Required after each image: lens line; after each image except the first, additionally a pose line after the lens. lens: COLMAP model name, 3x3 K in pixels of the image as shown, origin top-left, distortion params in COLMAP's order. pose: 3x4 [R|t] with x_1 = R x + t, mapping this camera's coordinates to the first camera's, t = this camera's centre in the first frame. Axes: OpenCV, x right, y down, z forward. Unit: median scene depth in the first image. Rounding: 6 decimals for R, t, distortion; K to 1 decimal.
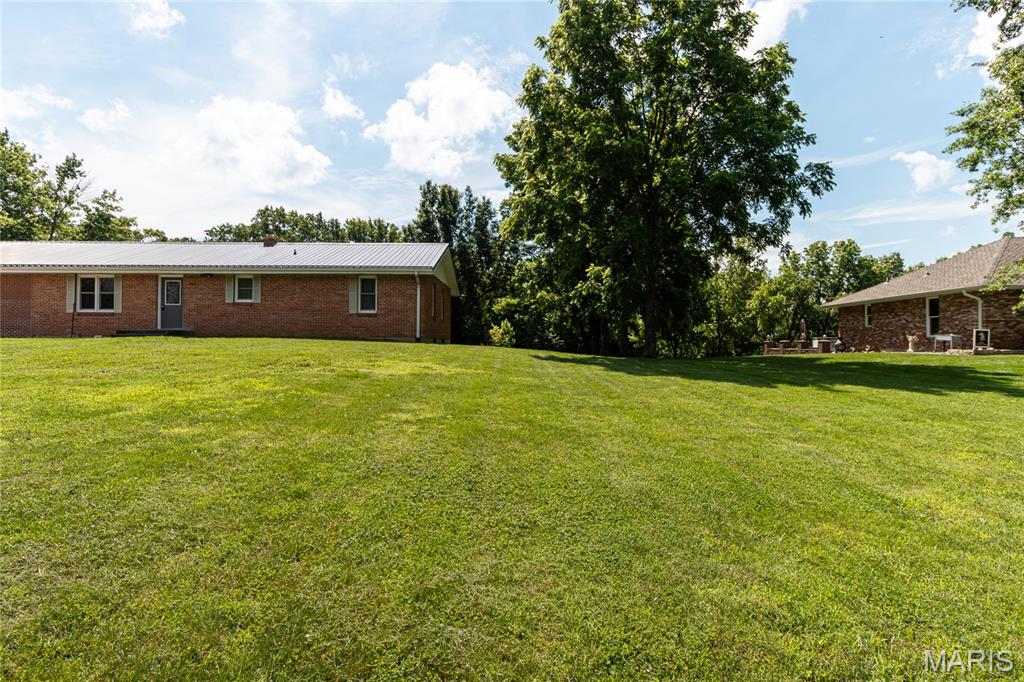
lens RADIAL K [[563.2, 0, 538.6], [0, 563.2, 334.3], [0, 0, 1]] dist [-0.017525, 0.003919]
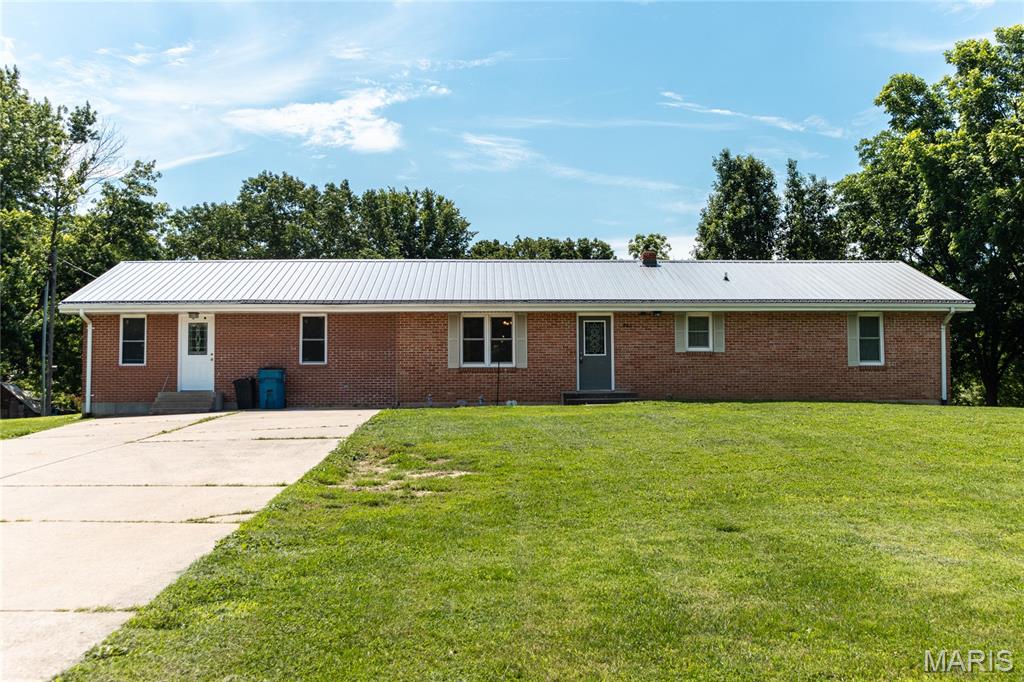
lens RADIAL K [[1066.6, 0, 509.3], [0, 1066.6, 343.6], [0, 0, 1]] dist [-0.071802, 0.000000]
pose [[0.999967, -0.007113, 0.004019, -0.759650], [0.007267, 0.999182, -0.039775, -0.015615], [-0.003733, 0.039803, 0.999201, -0.326240]]
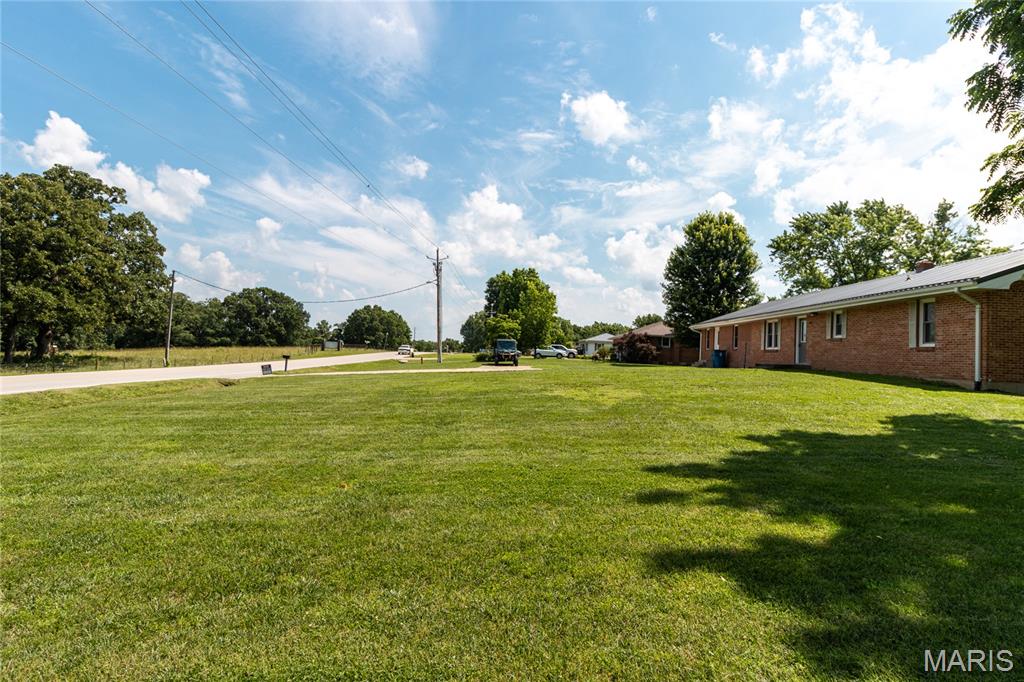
lens RADIAL K [[563.2, 0, 518.1], [0, 563.2, 342.2], [0, 0, 1]] dist [-0.017525, 0.003919]
pose [[-0.020677, -0.024358, -0.999489, 0.478195], [-0.026469, 0.999366, -0.023808, -0.010522], [0.999436, 0.025964, -0.021309, 0.446402]]
